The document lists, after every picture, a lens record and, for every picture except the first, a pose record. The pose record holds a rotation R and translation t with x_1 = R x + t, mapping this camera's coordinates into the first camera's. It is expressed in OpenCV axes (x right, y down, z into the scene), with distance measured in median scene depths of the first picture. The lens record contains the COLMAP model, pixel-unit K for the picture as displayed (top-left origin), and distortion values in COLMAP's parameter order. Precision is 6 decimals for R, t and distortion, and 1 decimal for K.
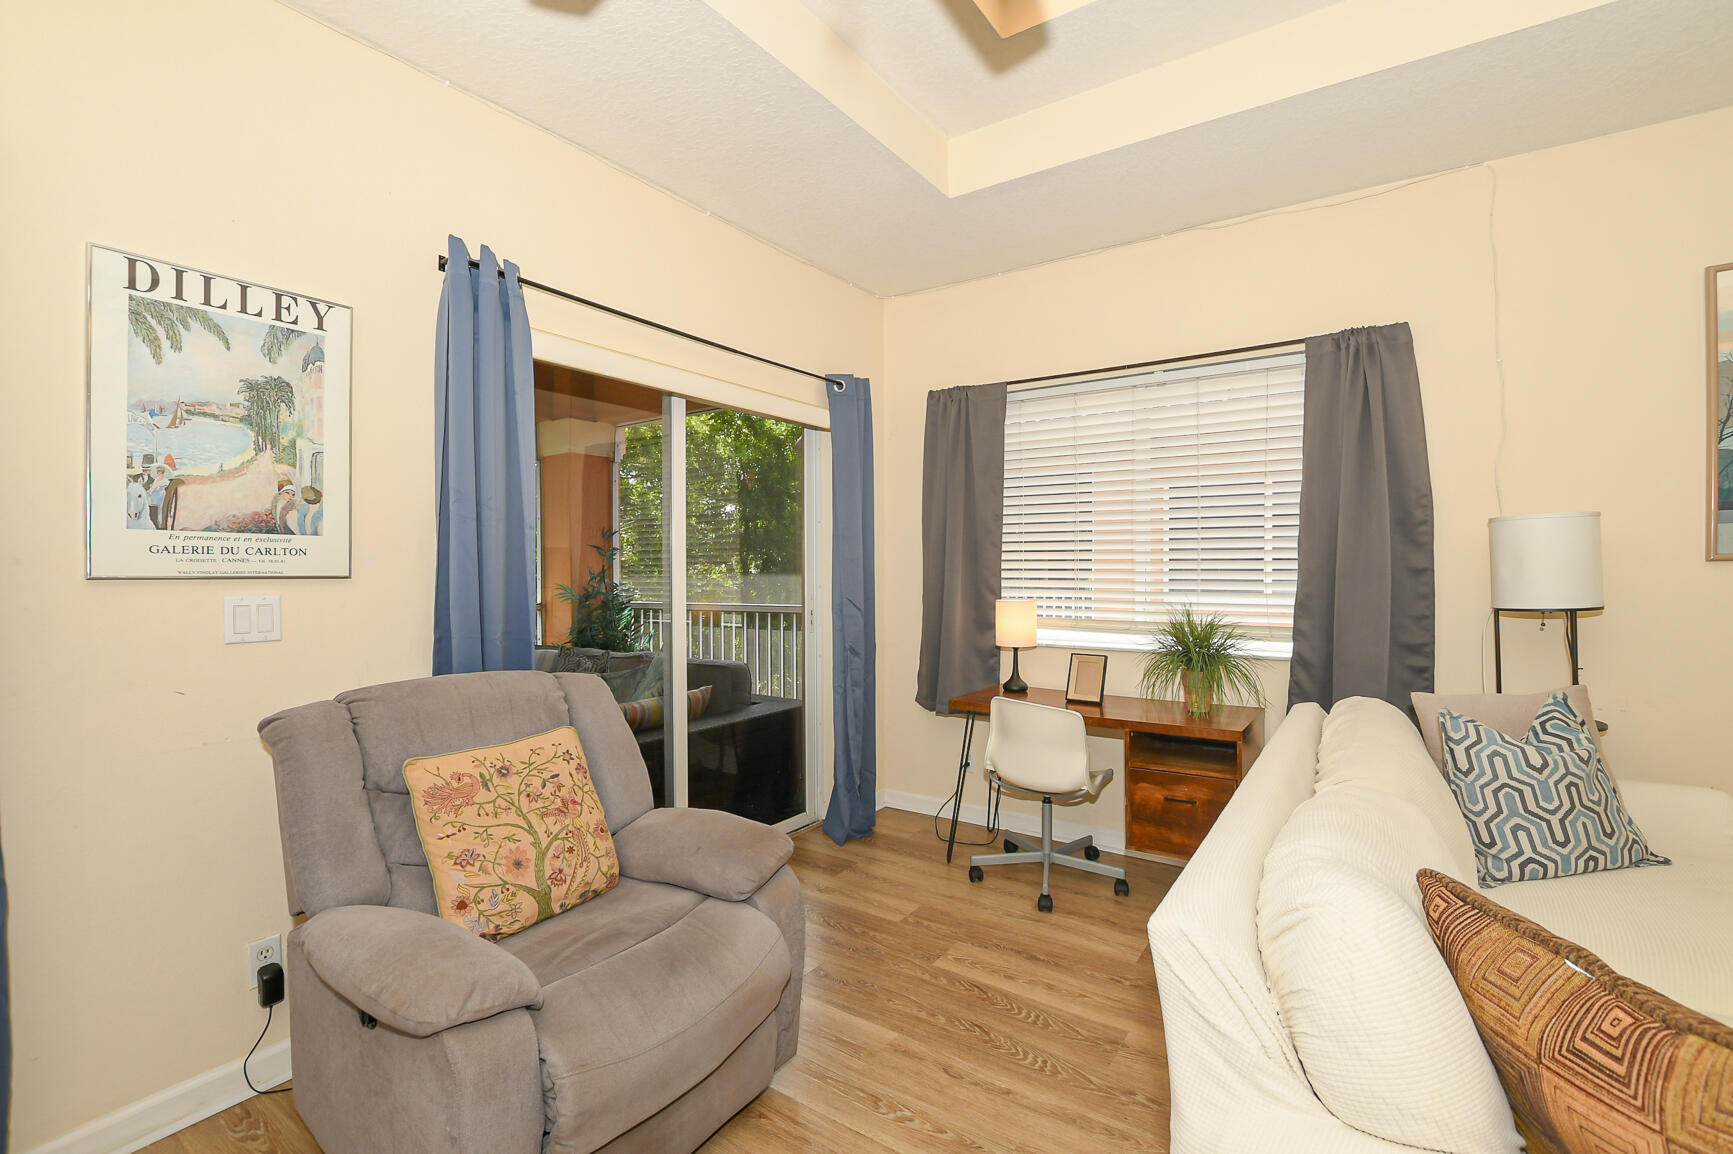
lens RADIAL K [[763.0, 0, 870.0], [0, 763.0, 578.8], [0, 0, 1]] dist [-0.037003, 0.006142]
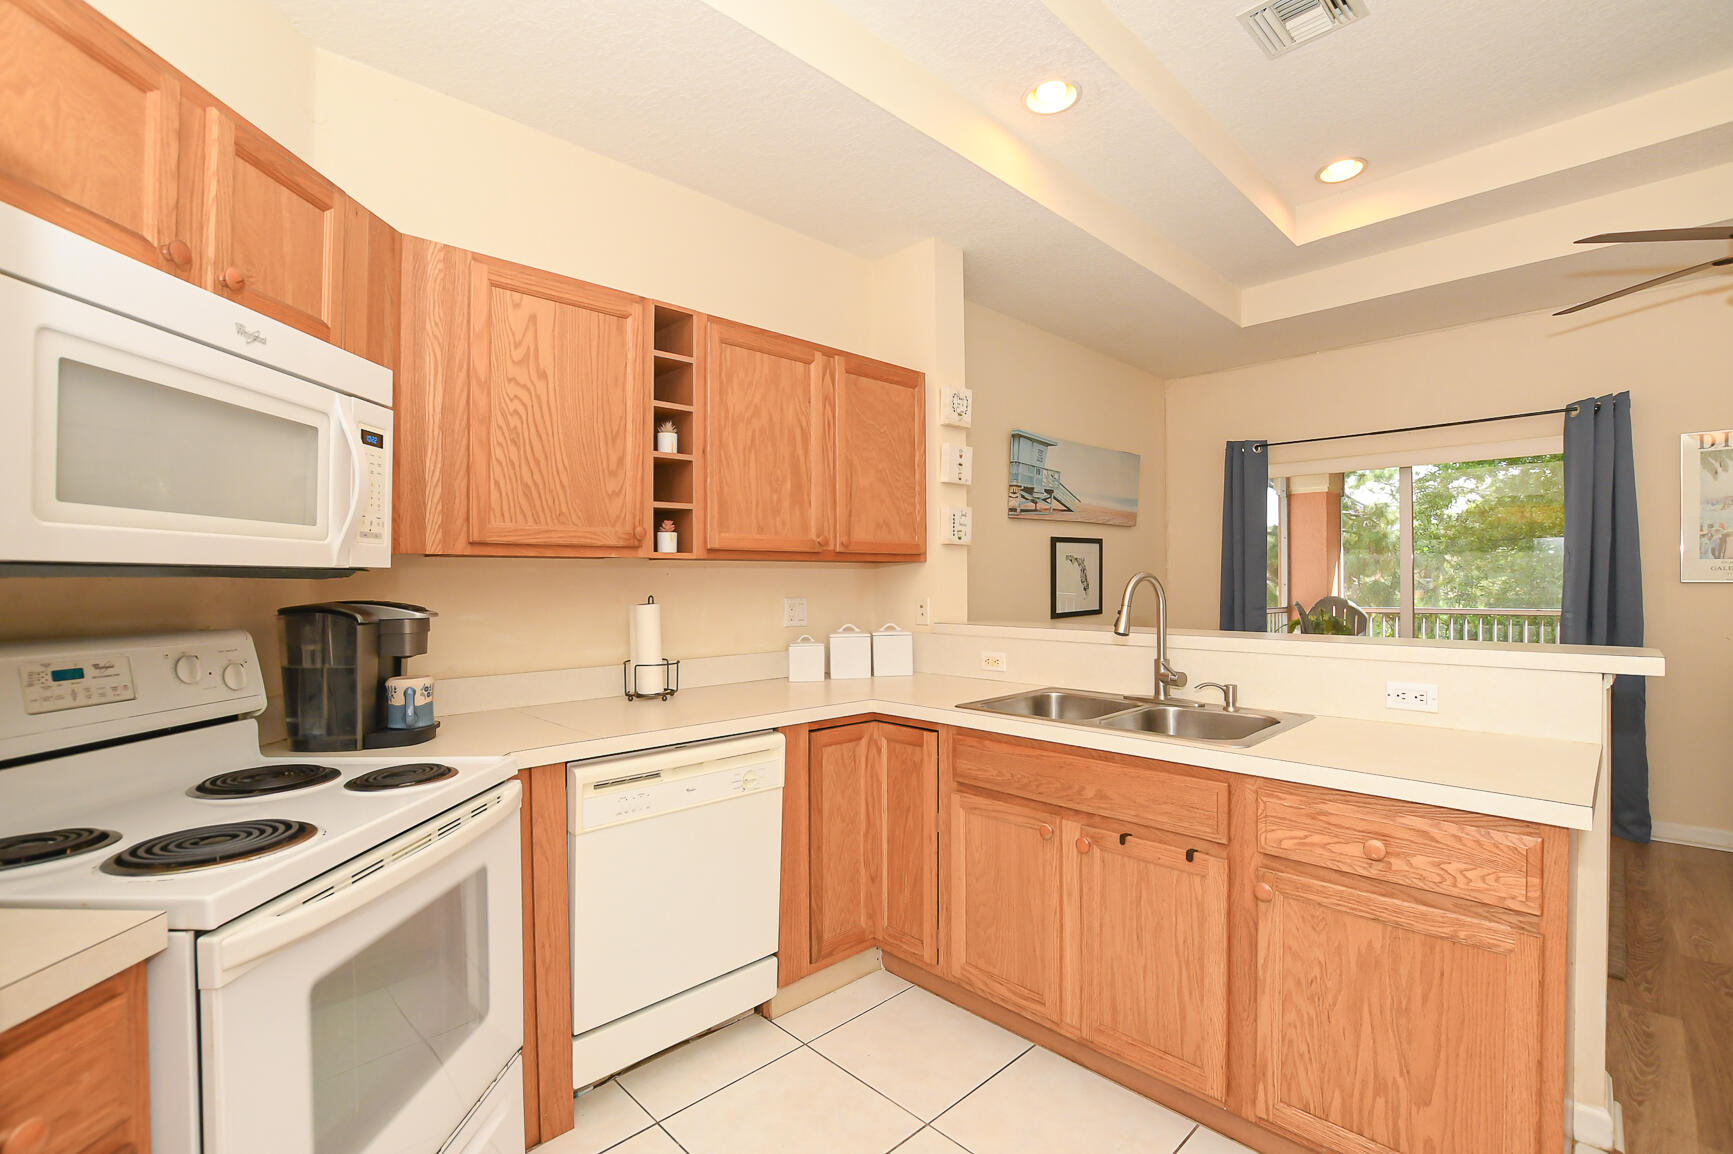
lens RADIAL K [[775.1, 0, 871.1], [0, 775.1, 576.8], [0, 0, 1]] dist [-0.039235, 0.007698]
pose [[-0.181653, -0.000471, -0.983363, 1.394107], [-0.009621, 0.999953, 0.001299, 0.003605], [0.983316, 0.009697, -0.181649, -0.870728]]
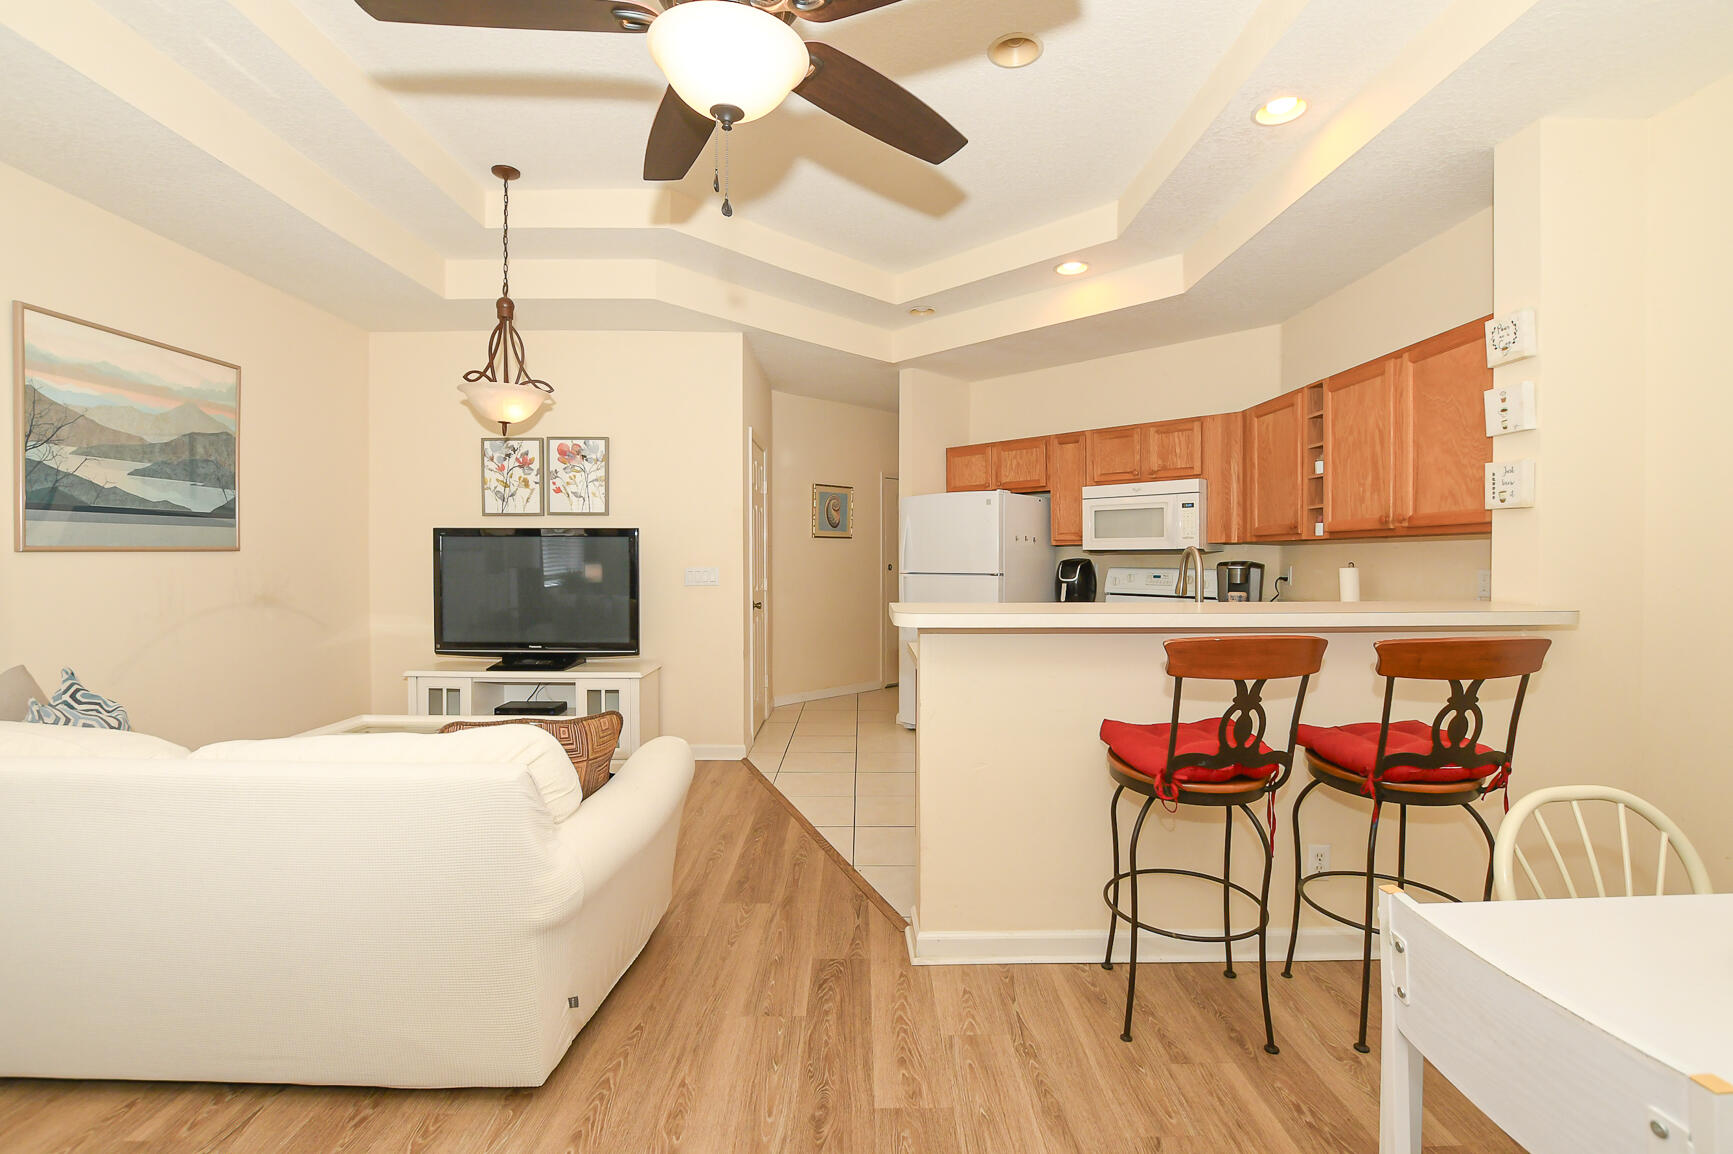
lens RADIAL K [[781.2, 0, 853.2], [0, 781.2, 576.5], [0, 0, 1]] dist [-0.028411, -0.000147]
pose [[-0.562844, -0.017218, 0.826384, -0.748901], [0.014572, 0.999421, 0.030749, -0.003390], [-0.826434, 0.029349, -0.562268, 0.717969]]
